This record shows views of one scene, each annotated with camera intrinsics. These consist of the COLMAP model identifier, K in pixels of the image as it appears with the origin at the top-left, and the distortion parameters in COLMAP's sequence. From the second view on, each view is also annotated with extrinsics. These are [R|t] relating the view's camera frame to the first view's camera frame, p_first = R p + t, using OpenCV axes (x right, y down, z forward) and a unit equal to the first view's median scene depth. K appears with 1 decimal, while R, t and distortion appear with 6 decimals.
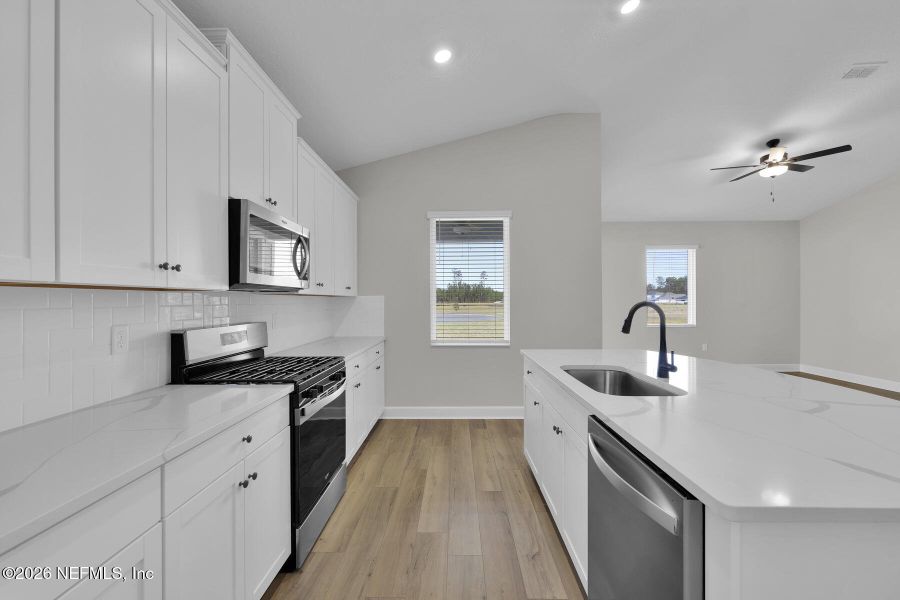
lens RADIAL K [[364.9, 0, 454.3], [0, 364.9, 300.4], [0, 0, 1]] dist [0.002377, -0.000306]
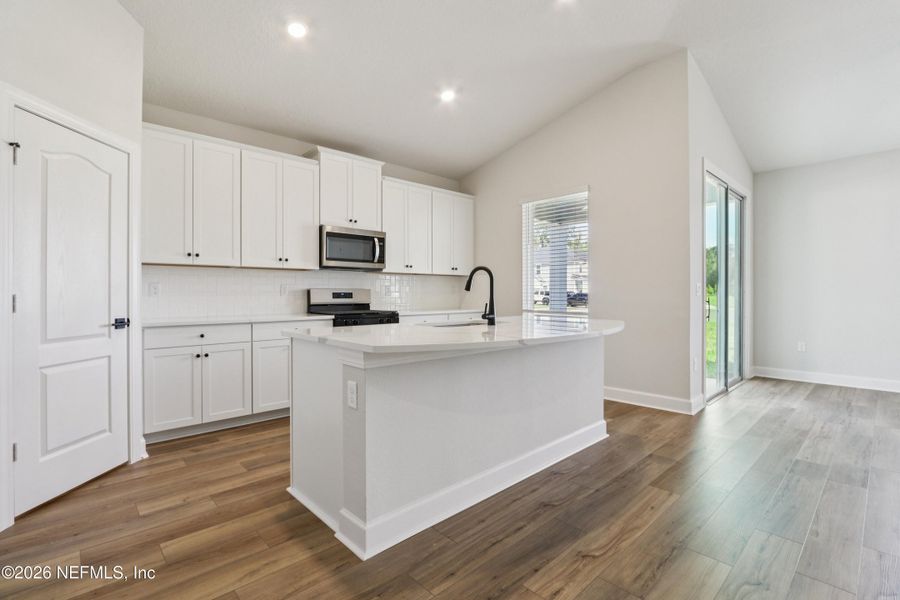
lens RADIAL K [[424.2, 0, 448.2], [0, 424.2, 294.2], [0, 0, 1]] dist [-0.003616, -0.000520]
pose [[0.687214, 0.004664, -0.726440, 0.934352], [-0.001610, 0.999987, 0.004897, 0.057040], [0.726454, -0.002196, 0.687212, -0.073477]]
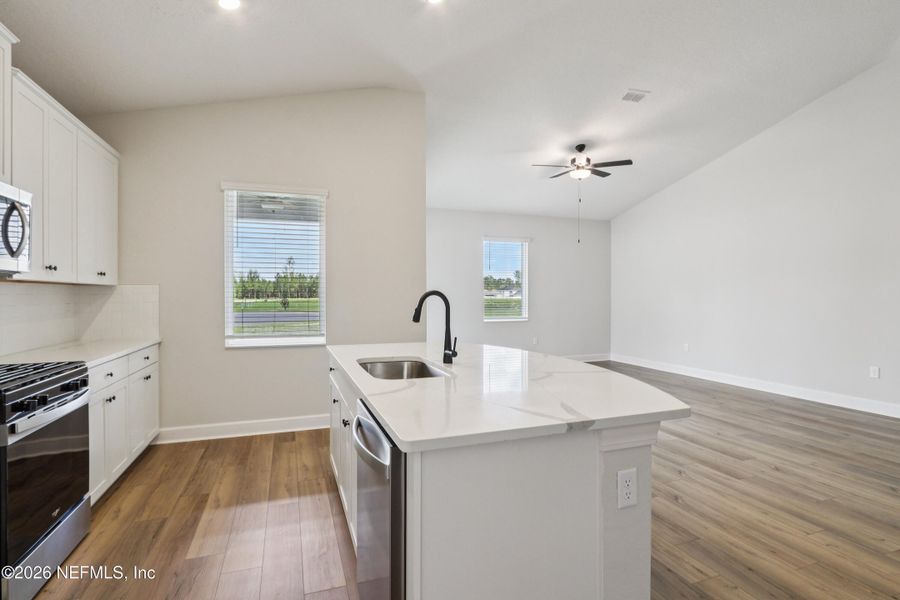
lens RADIAL K [[442.0, 0, 447.2], [0, 442.0, 297.8], [0, 0, 1]] dist [-0.013338, 0.001586]
pose [[0.937542, 0.002443, 0.347864, 0.073867], [-0.004390, 0.999979, 0.004808, 0.009513], [-0.347844, -0.006035, 0.937533, -0.110444]]
